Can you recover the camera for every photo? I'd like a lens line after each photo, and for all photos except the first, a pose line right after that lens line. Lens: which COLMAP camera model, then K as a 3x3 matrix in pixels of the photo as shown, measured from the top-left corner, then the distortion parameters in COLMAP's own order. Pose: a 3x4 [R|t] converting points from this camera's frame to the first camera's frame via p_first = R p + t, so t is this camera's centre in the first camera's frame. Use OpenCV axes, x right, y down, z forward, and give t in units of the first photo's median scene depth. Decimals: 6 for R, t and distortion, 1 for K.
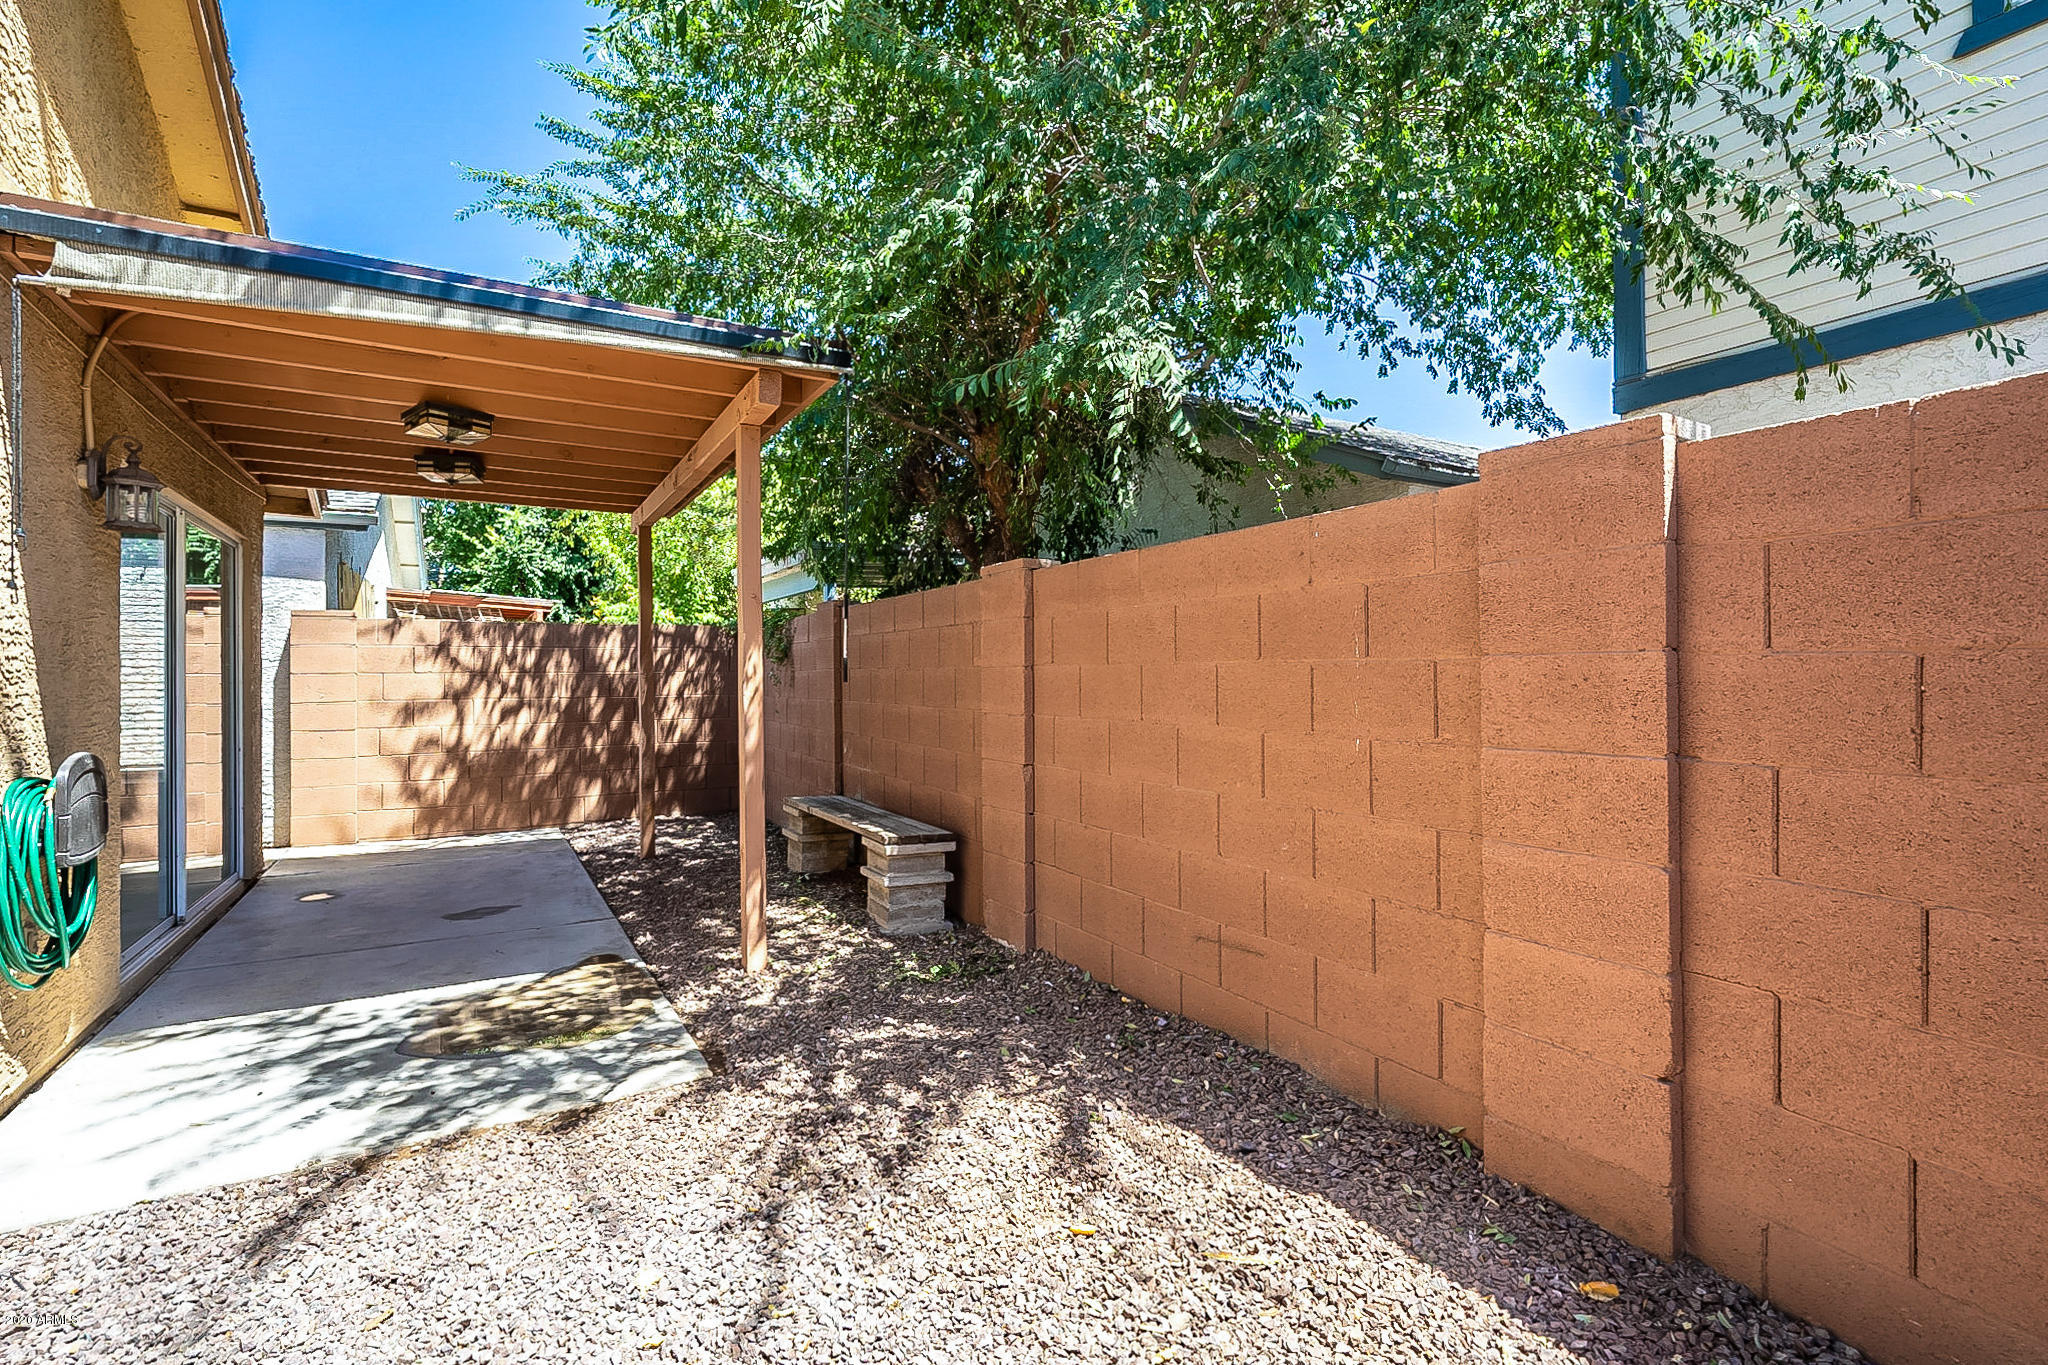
lens RADIAL K [[948.4, 0, 1020.4], [0, 948.4, 669.0], [0, 0, 1]] dist [-0.001916, -0.000795]
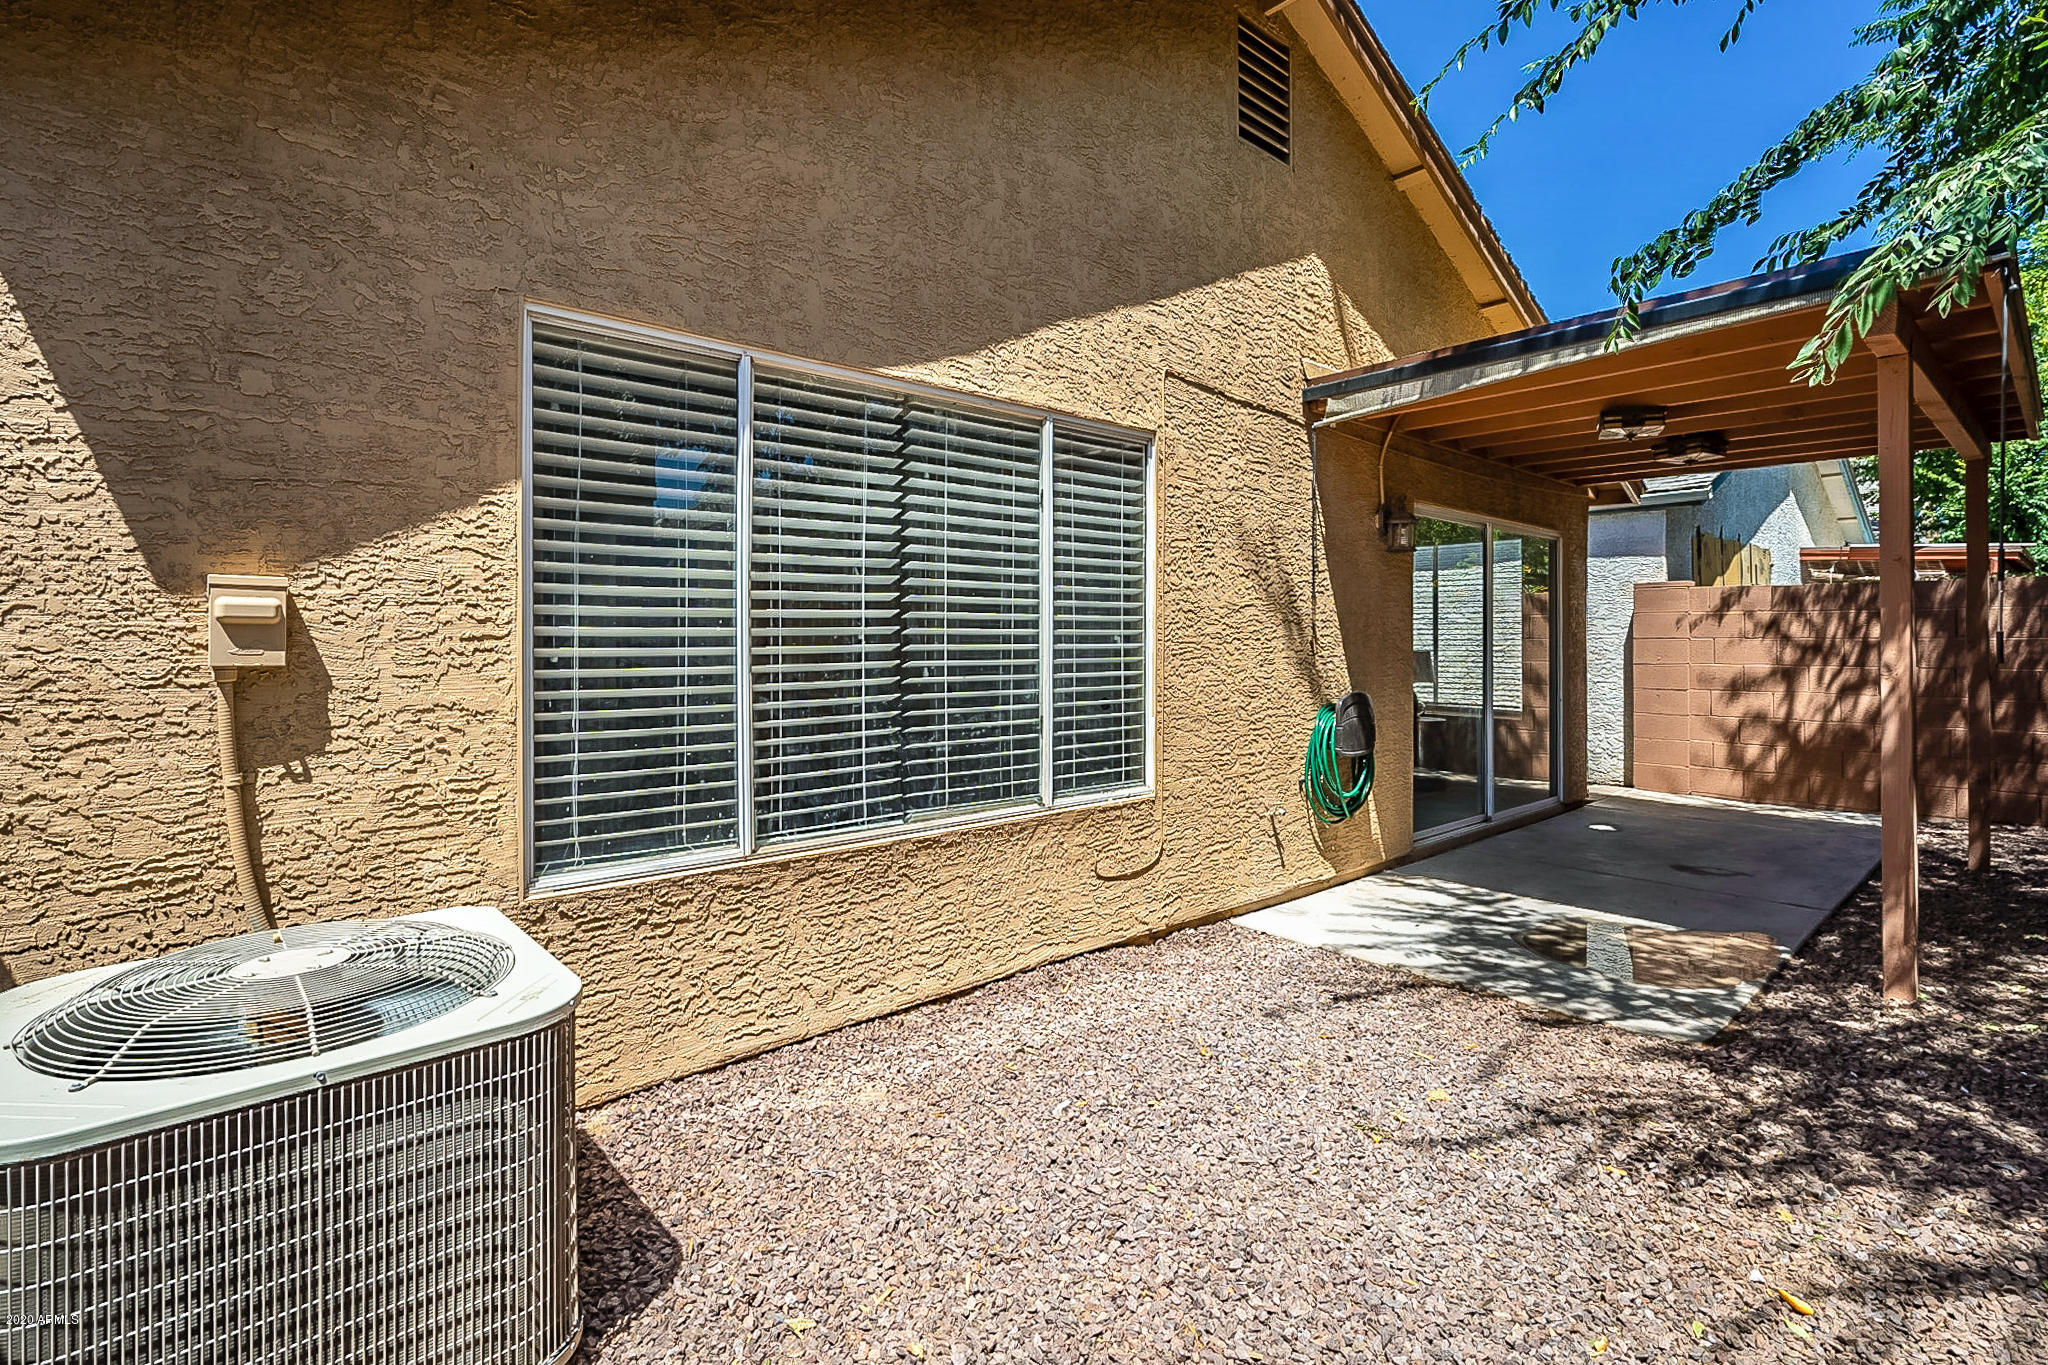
lens RADIAL K [[948.4, 0, 1031.1], [0, 948.4, 656.1], [0, 0, 1]] dist [-0.001916, -0.000795]
pose [[0.209647, 0.012233, -0.977701, 0.333732], [0.003401, 0.999907, 0.013240, -0.003602], [0.977771, -0.006101, 0.209586, 0.062348]]
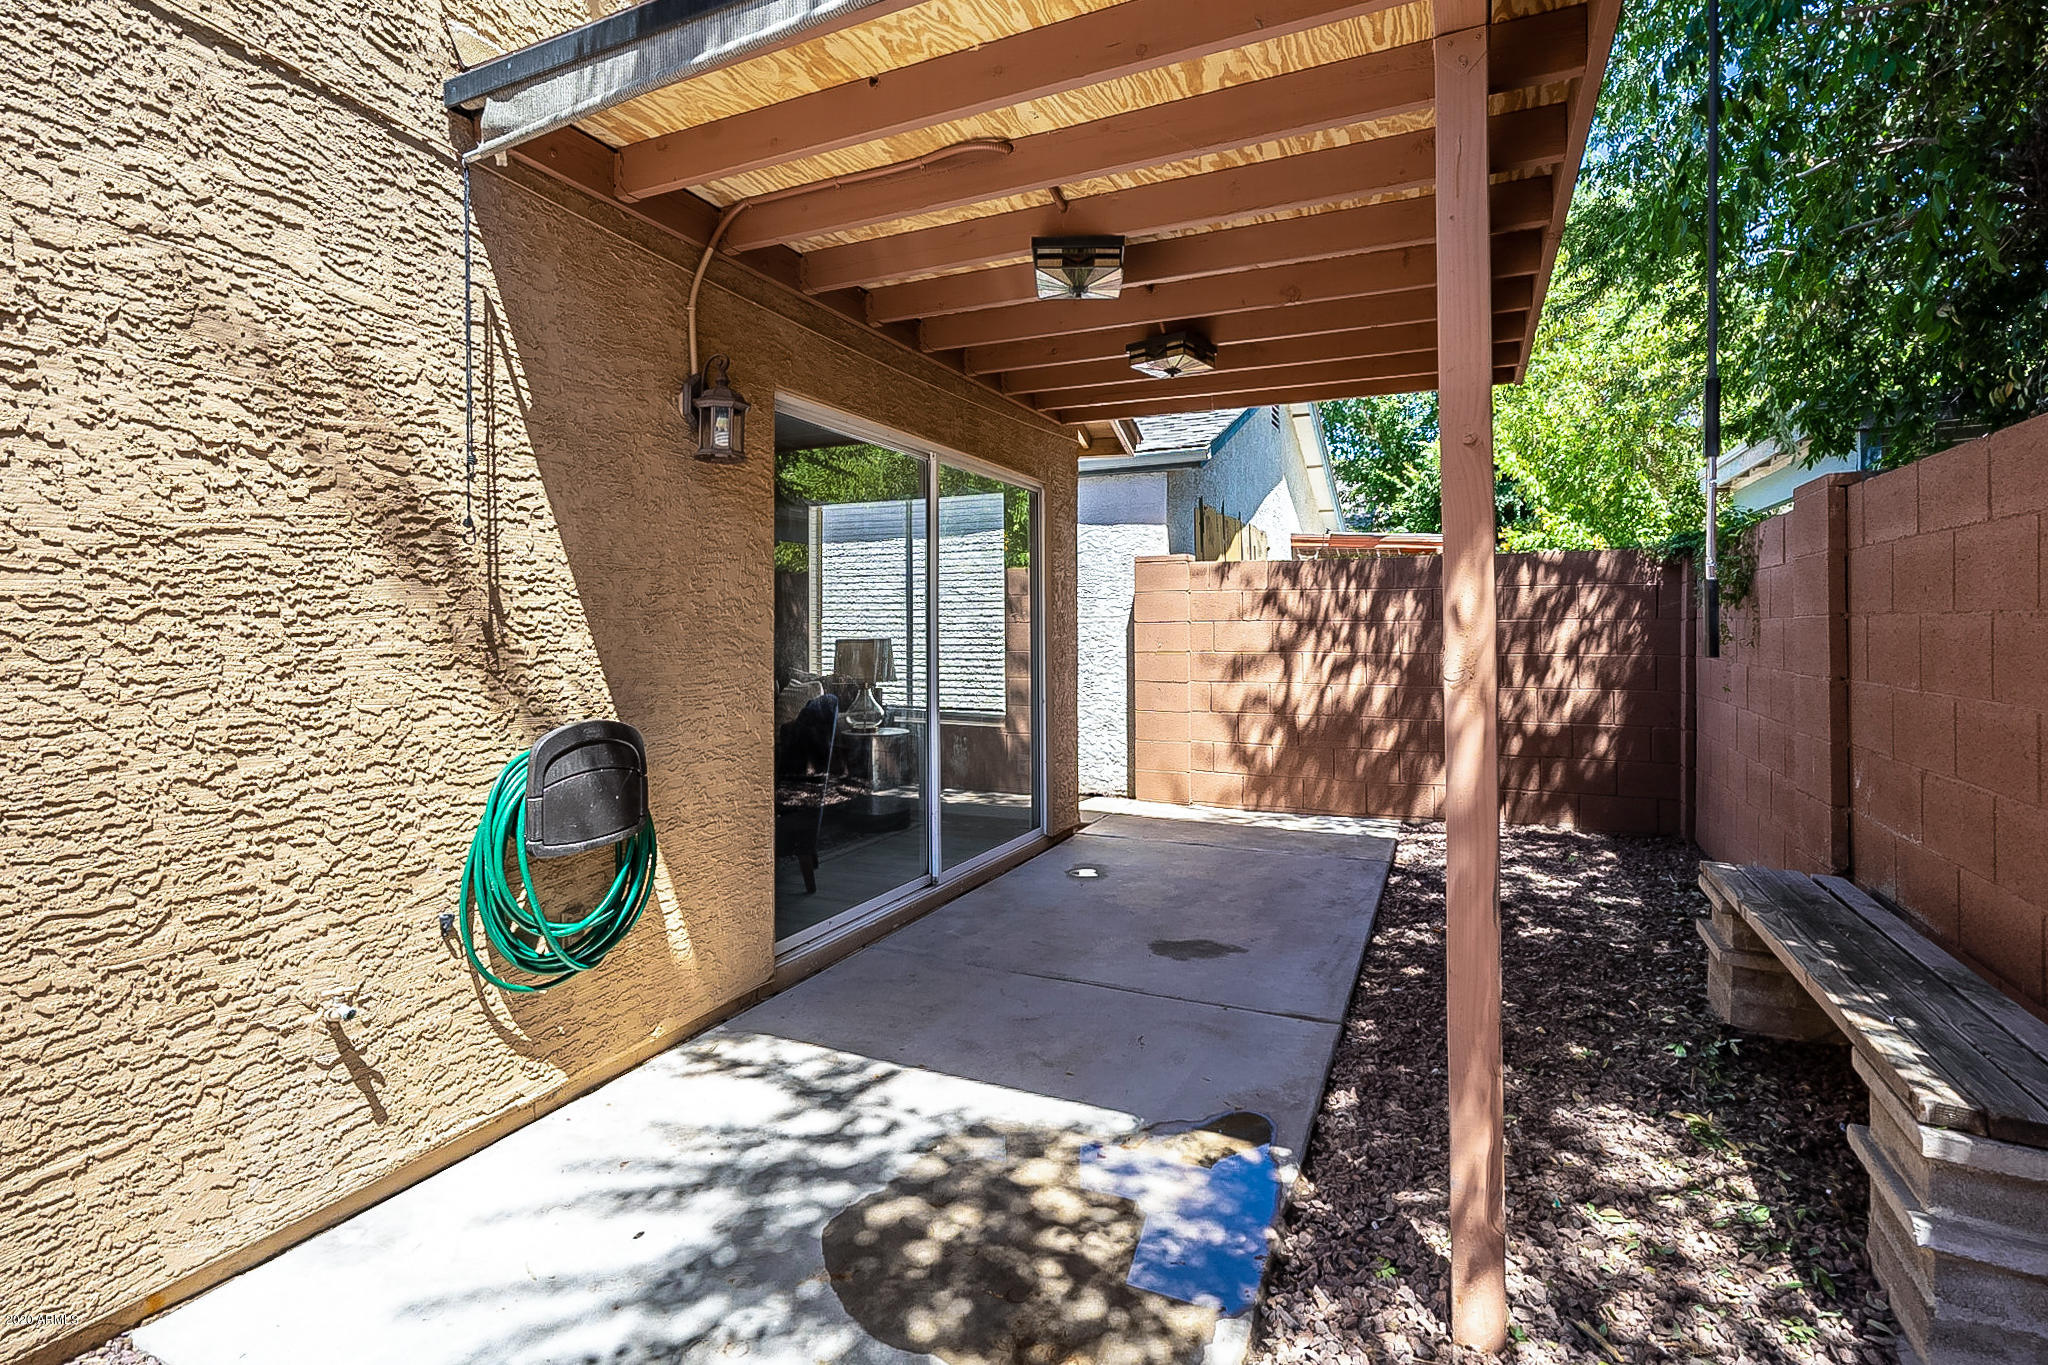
lens RADIAL K [[948.4, 0, 1025.0], [0, 948.4, 636.8], [0, 0, 1]] dist [-0.001916, -0.000795]
pose [[0.580748, 0.011477, -0.814003, -0.053052], [0.009250, 0.999743, 0.020695, -0.002513], [0.814031, -0.019548, 0.580492, 0.531612]]
